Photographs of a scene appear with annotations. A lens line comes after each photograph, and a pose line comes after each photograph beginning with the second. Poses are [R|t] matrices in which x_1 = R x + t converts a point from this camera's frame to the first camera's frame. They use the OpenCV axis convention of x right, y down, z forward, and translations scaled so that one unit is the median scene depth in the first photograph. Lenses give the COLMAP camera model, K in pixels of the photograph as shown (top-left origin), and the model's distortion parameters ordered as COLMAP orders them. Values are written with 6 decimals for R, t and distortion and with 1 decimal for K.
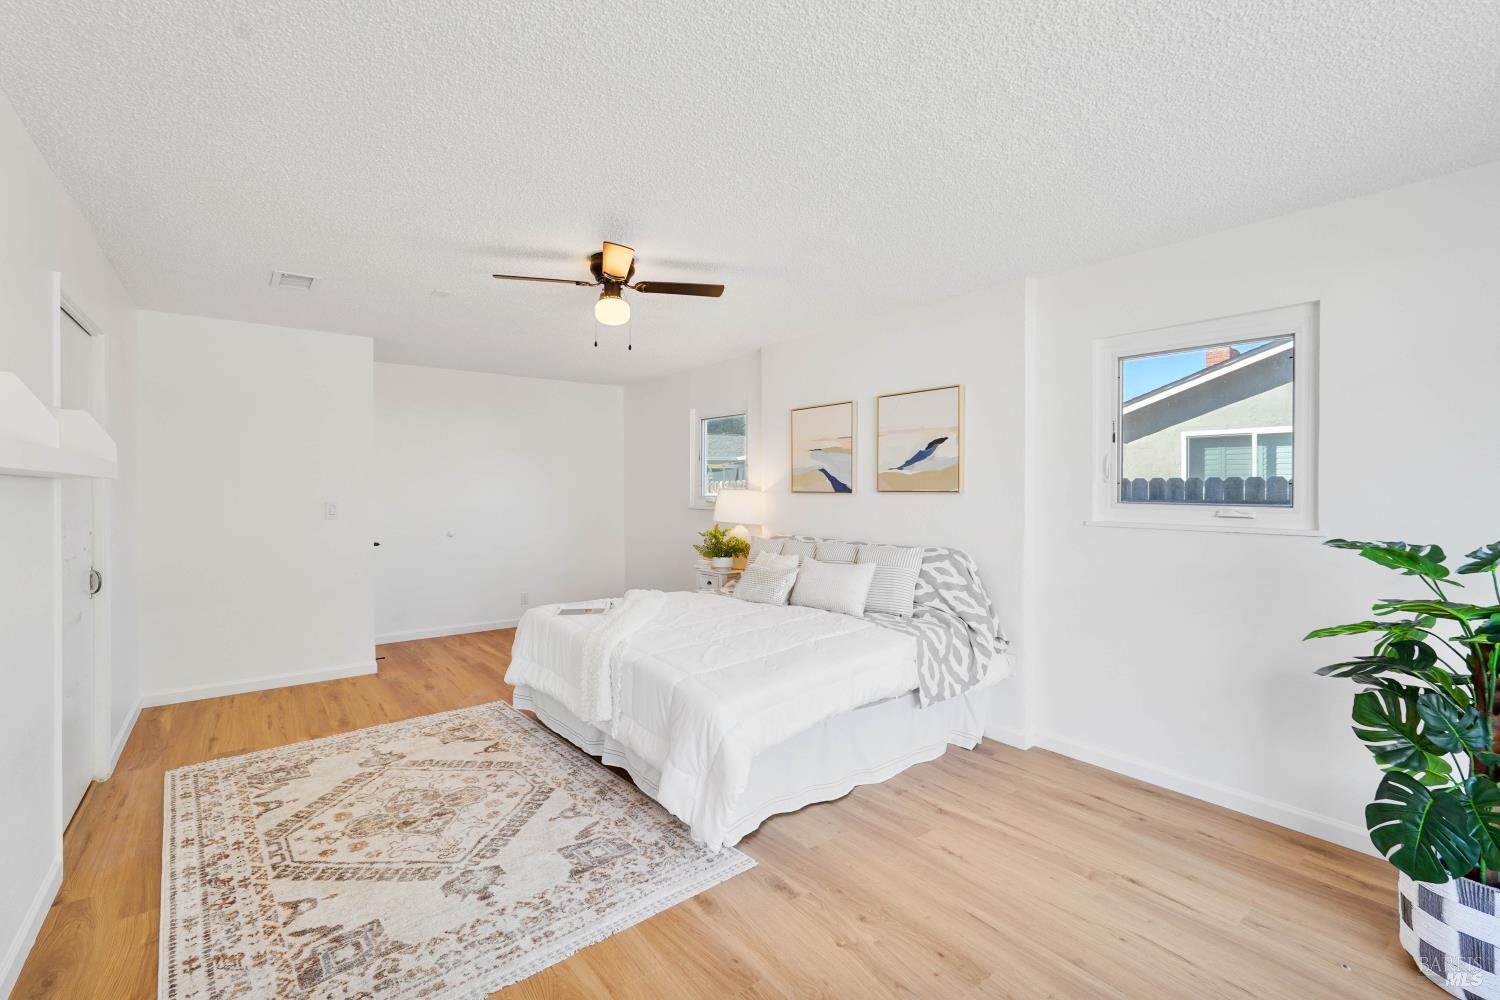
lens RADIAL K [[672.2, 0, 750.0], [0, 672.2, 500.0], [0, 0, 1]] dist [-0.030222, 0.000029]
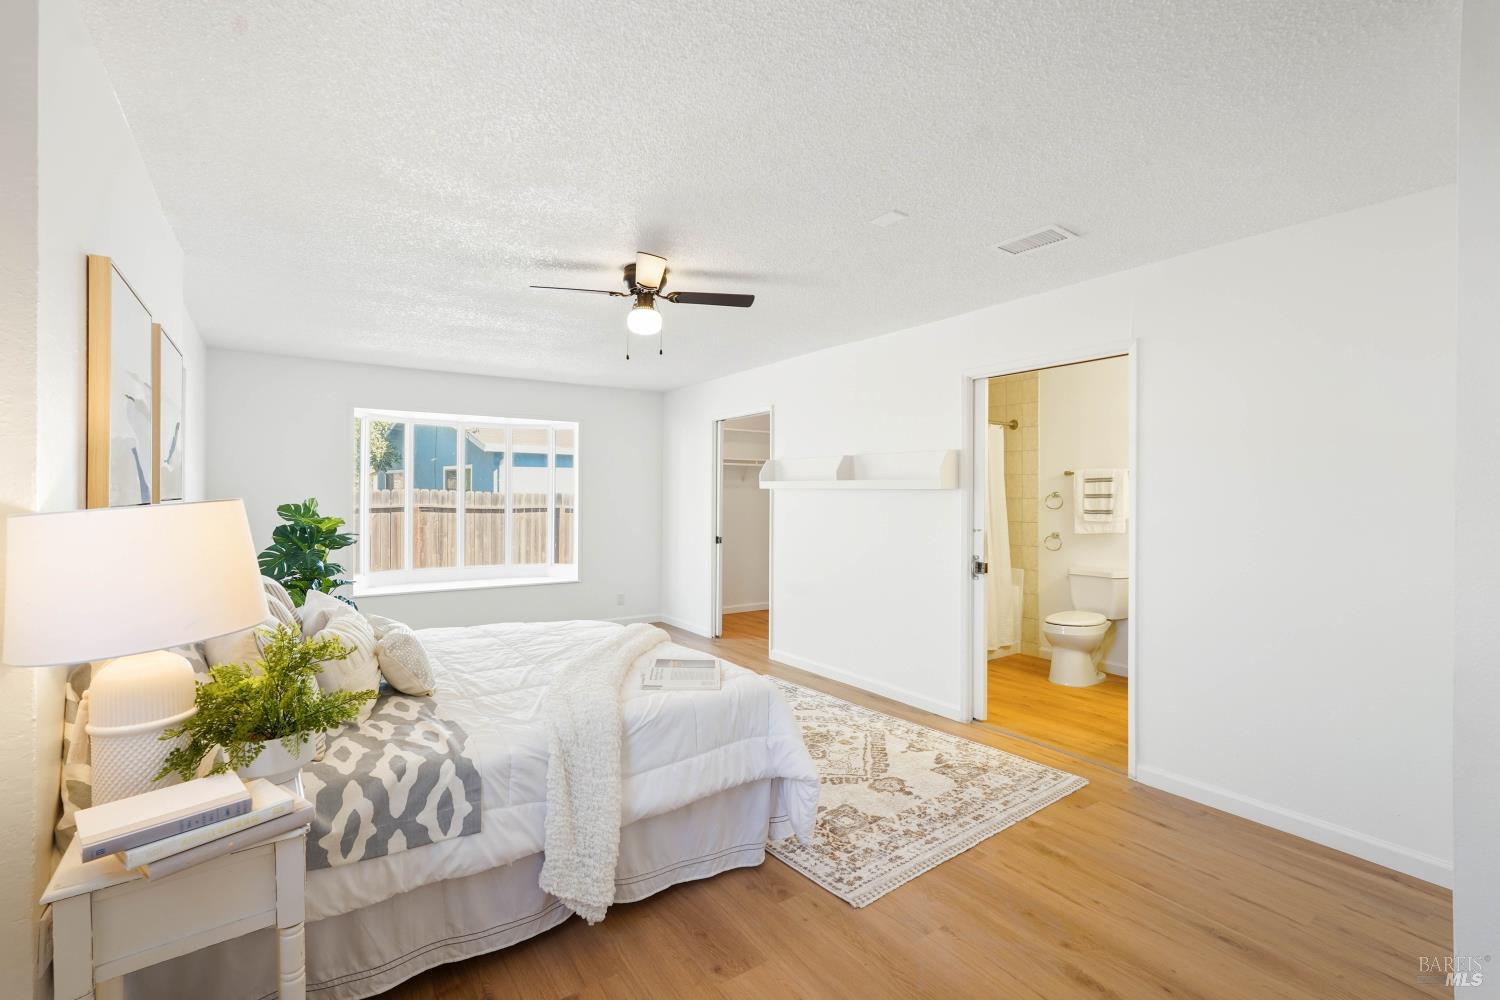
lens RADIAL K [[665.3, 0, 752.6], [0, 665.3, 497.6], [0, 0, 1]] dist [-0.000687, -0.000482]
pose [[-0.999070, -0.007532, 0.042459, -0.335609], [-0.006702, 0.999784, 0.019669, -0.027659], [-0.042598, 0.019366, -0.998905, 1.626367]]
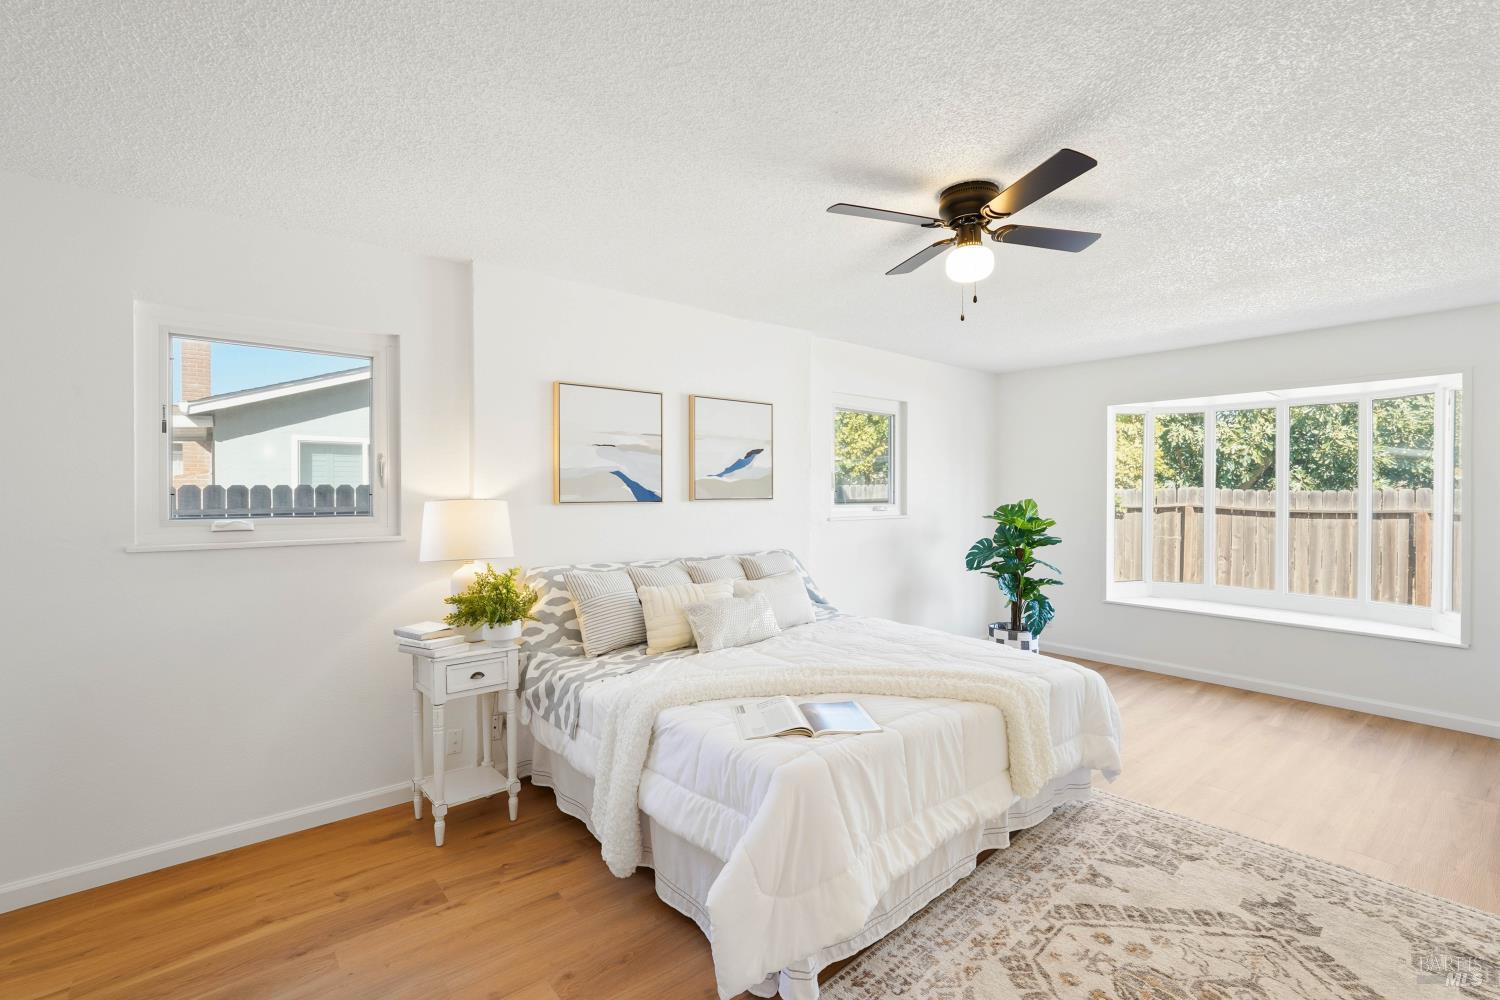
lens RADIAL K [[665.3, 0, 752.6], [0, 665.3, 497.6], [0, 0, 1]] dist [-0.000687, -0.000482]
pose [[-0.040906, -0.006577, 0.999141, -0.772108], [0.022520, 0.999718, 0.007503, -0.022064], [-0.998909, 0.022807, -0.040746, 1.035106]]
